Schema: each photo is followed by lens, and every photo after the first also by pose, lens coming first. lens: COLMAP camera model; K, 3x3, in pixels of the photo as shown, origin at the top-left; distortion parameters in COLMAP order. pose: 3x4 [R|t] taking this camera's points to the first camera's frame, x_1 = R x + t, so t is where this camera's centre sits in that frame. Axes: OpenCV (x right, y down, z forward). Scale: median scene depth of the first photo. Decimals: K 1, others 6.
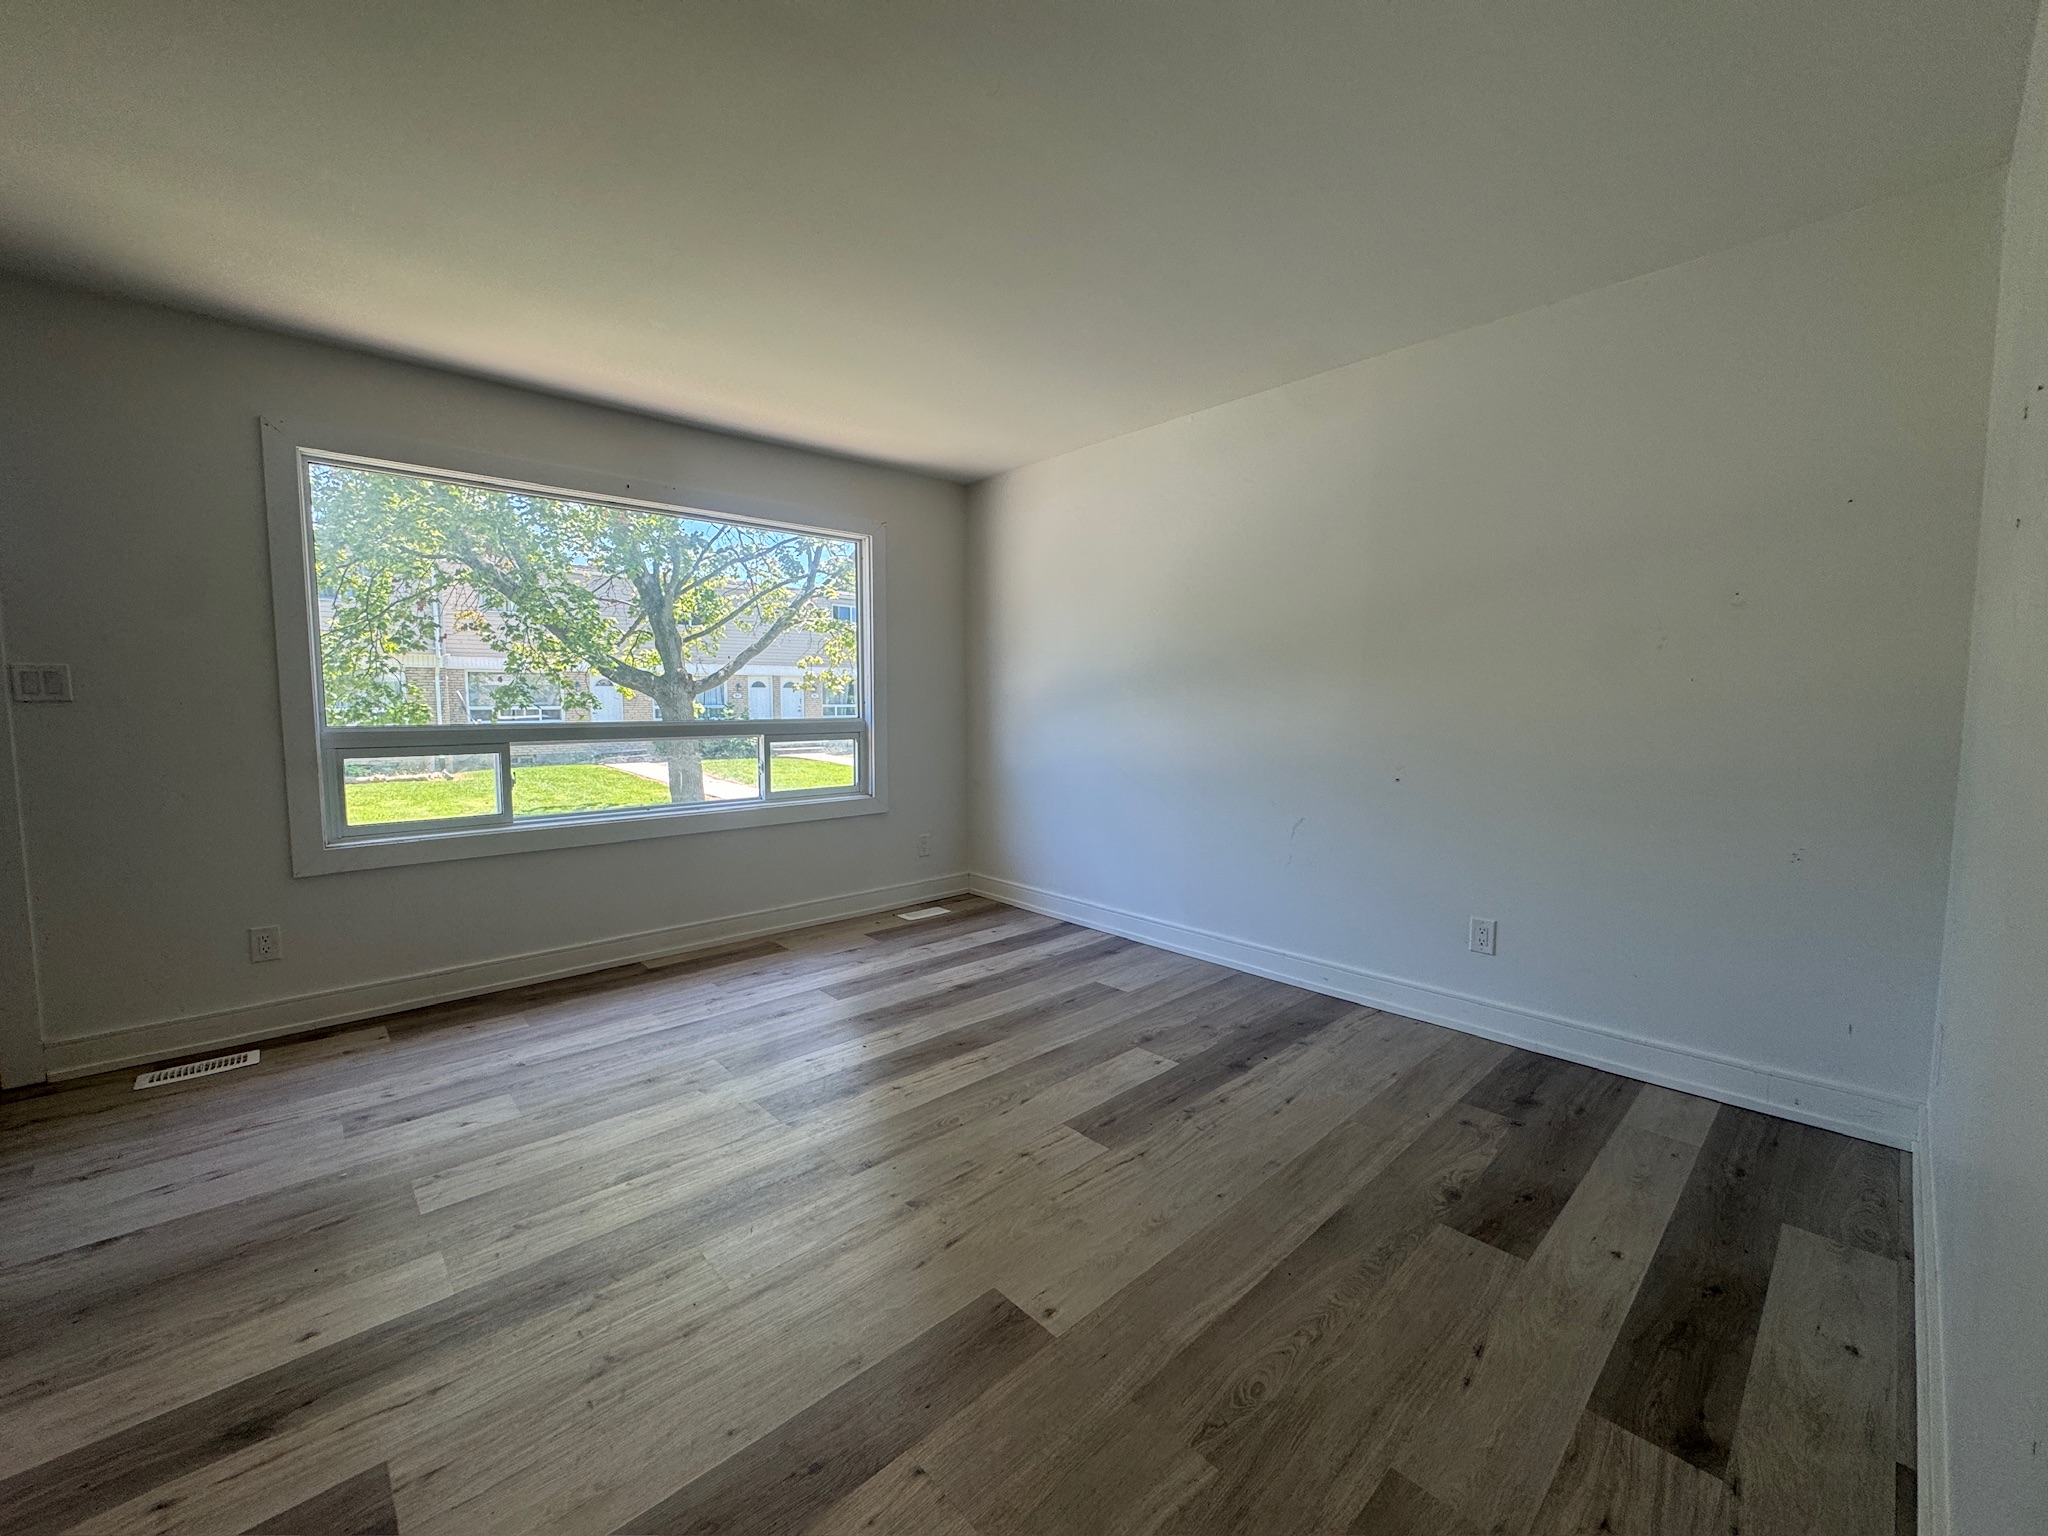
lens RADIAL K [[822.1, 0, 1024.7], [0, 822.1, 763.4], [0, 0, 1]] dist [-0.002661, 0.000451]
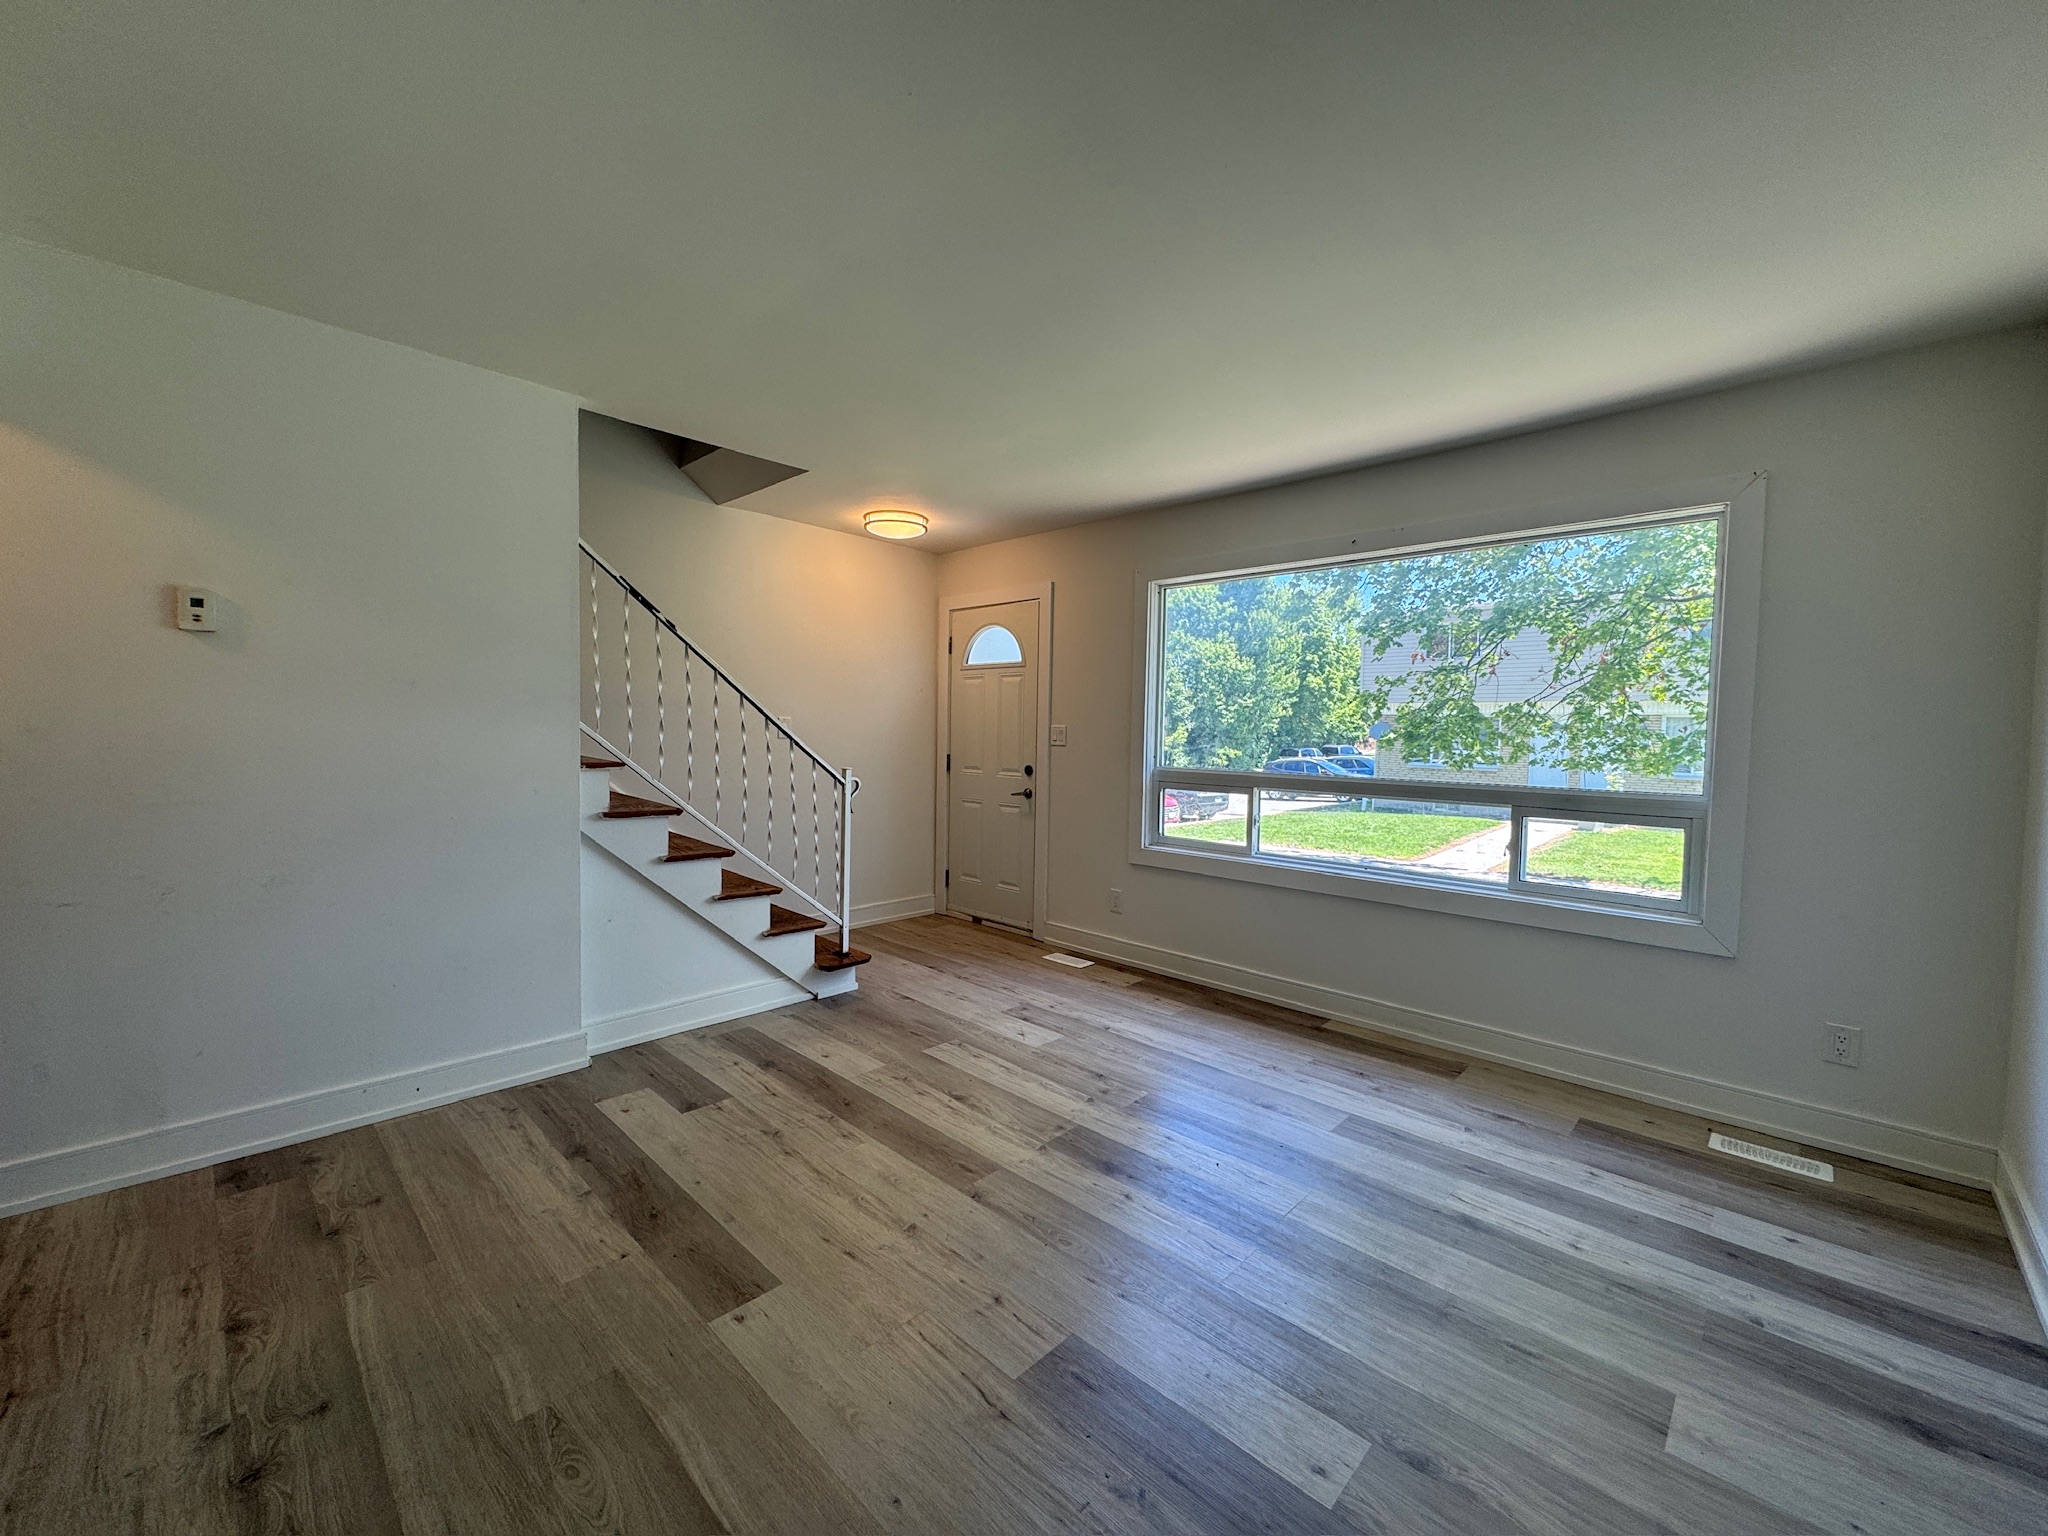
lens RADIAL K [[822.1, 0, 1018.4], [0, 822.1, 769.1], [0, 0, 1]] dist [-0.002661, 0.000451]
pose [[0.040920, 0.046906, -0.998061, 0.554451], [-0.096976, 0.994368, 0.042756, -0.071873], [0.994445, 0.095039, 0.045239, 0.628660]]
